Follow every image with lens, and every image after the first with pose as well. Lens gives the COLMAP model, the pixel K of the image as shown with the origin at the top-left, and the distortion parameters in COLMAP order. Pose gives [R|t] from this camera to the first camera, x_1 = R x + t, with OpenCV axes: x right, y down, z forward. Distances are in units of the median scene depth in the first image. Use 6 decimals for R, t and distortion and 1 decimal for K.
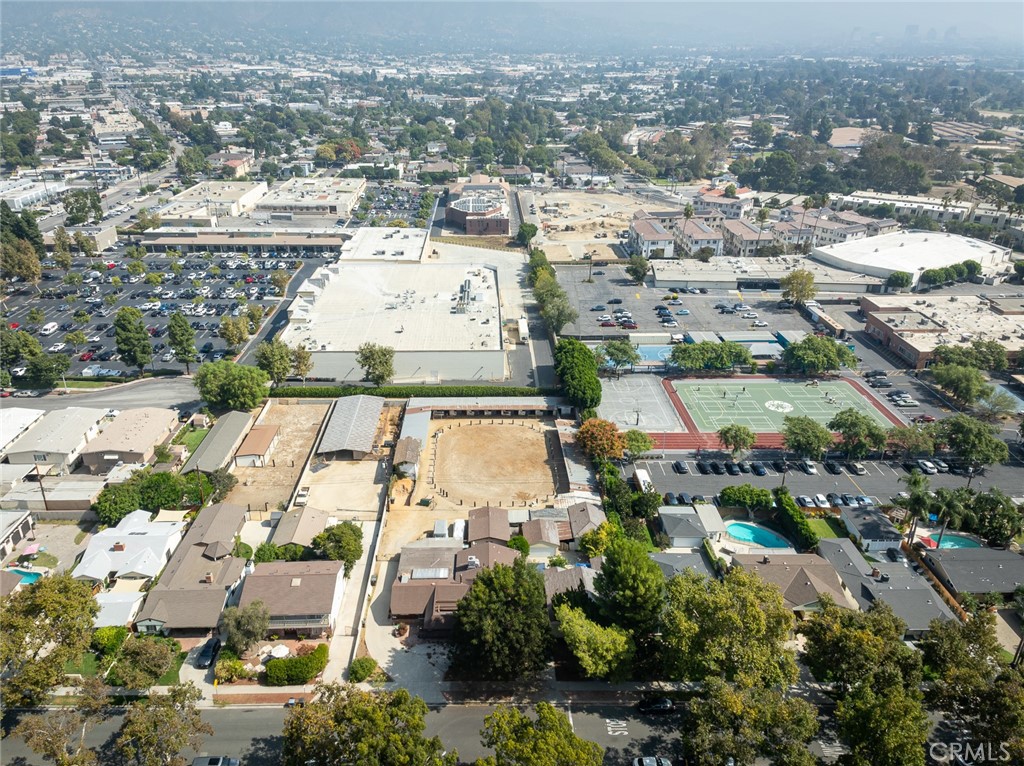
lens RADIAL K [[726.1, 0, 482.0], [0, 726.1, 380.5], [0, 0, 1]] dist [0.180653, -0.219721]
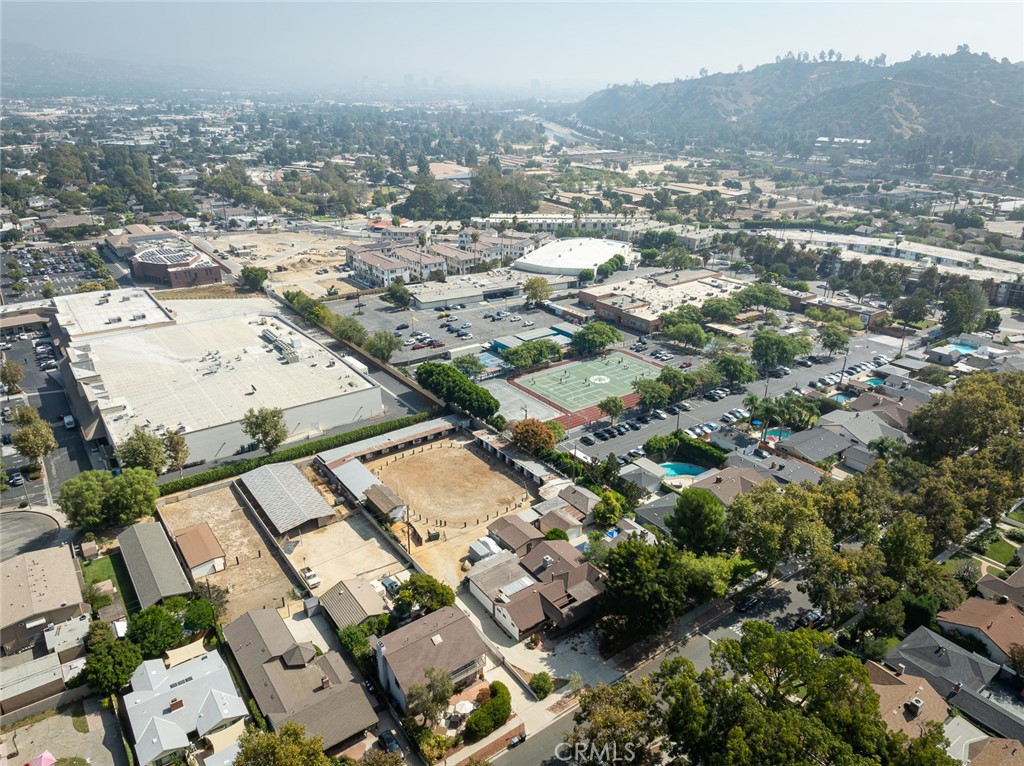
lens RADIAL K [[685.6, 0, 512.2], [0, 685.6, 400.9], [0, 0, 1]] dist [0.171769, -0.209938]
pose [[0.810654, -0.233620, 0.536900, -0.347005], [0.236926, 0.969411, 0.064088, -0.039108], [-0.535449, 0.075252, 0.841208, 0.089932]]
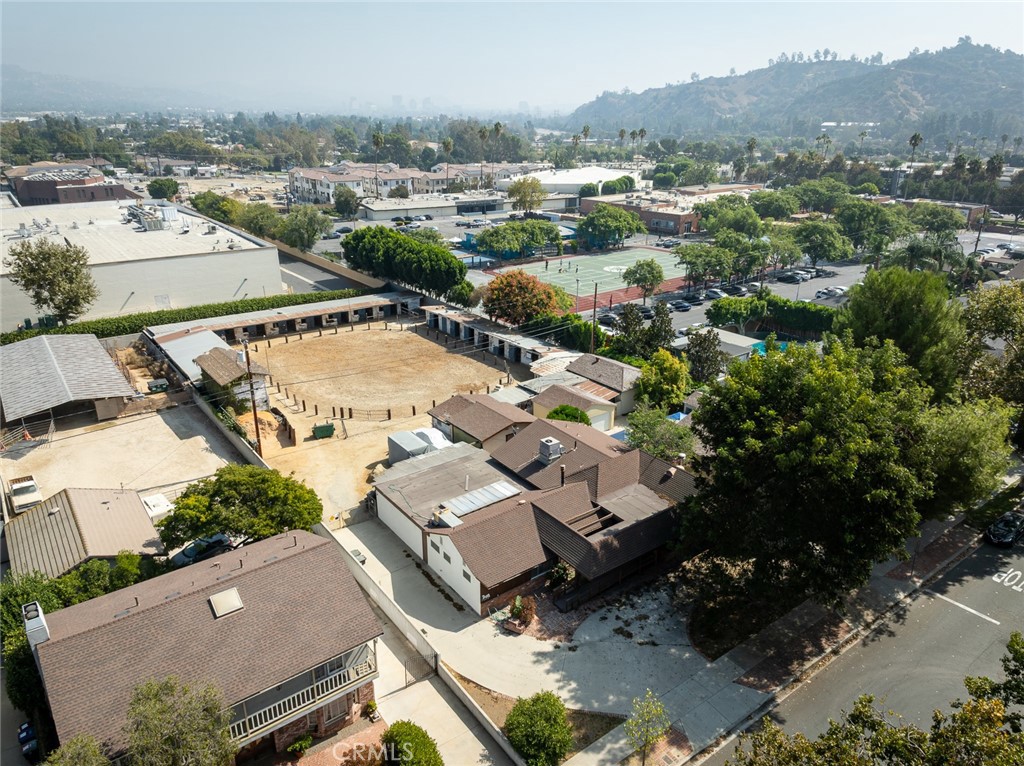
lens RADIAL K [[685.6, 0, 512.2], [0, 685.6, 400.9], [0, 0, 1]] dist [0.171769, -0.209938]
pose [[0.801996, -0.221204, 0.554861, -0.178003], [0.244523, 0.969085, 0.032908, 0.122155], [-0.544987, 0.109284, 0.831292, 0.391728]]
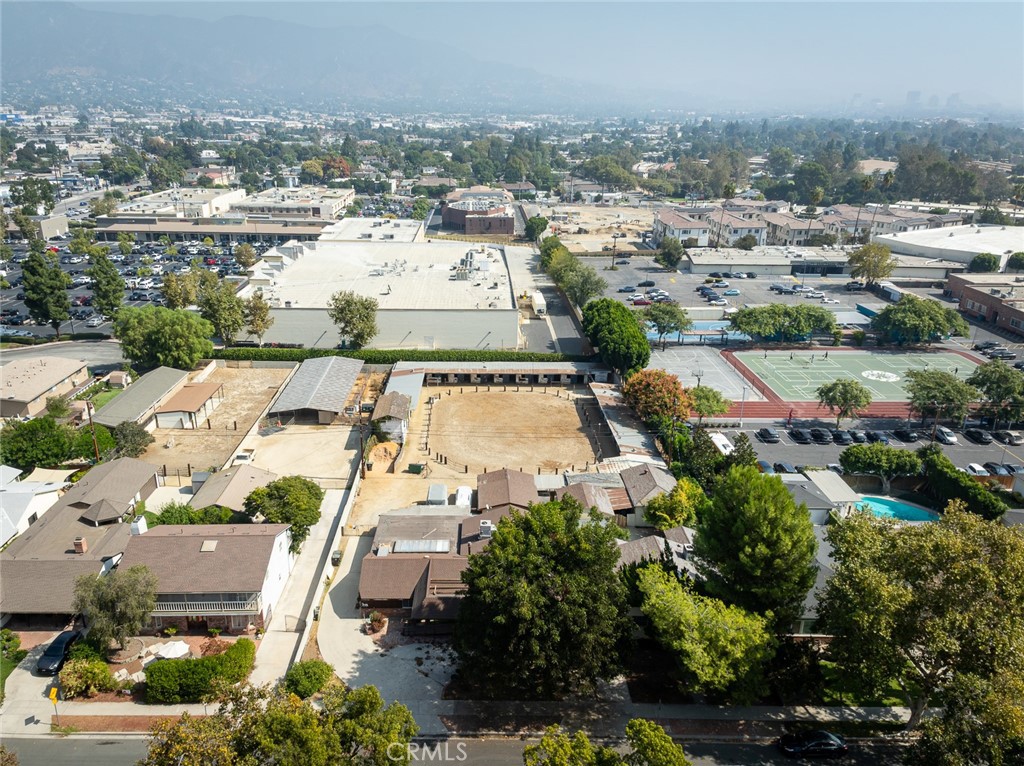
lens RADIAL K [[740.7, 0, 471.5], [0, 740.7, 414.2], [0, 0, 1]] dist [0.172927, -0.211413]
pose [[0.999932, 0.010819, -0.004353, -0.015545], [-0.011014, 0.998809, -0.047532, 0.110876], [0.003834, 0.047577, 0.998860, 0.207935]]
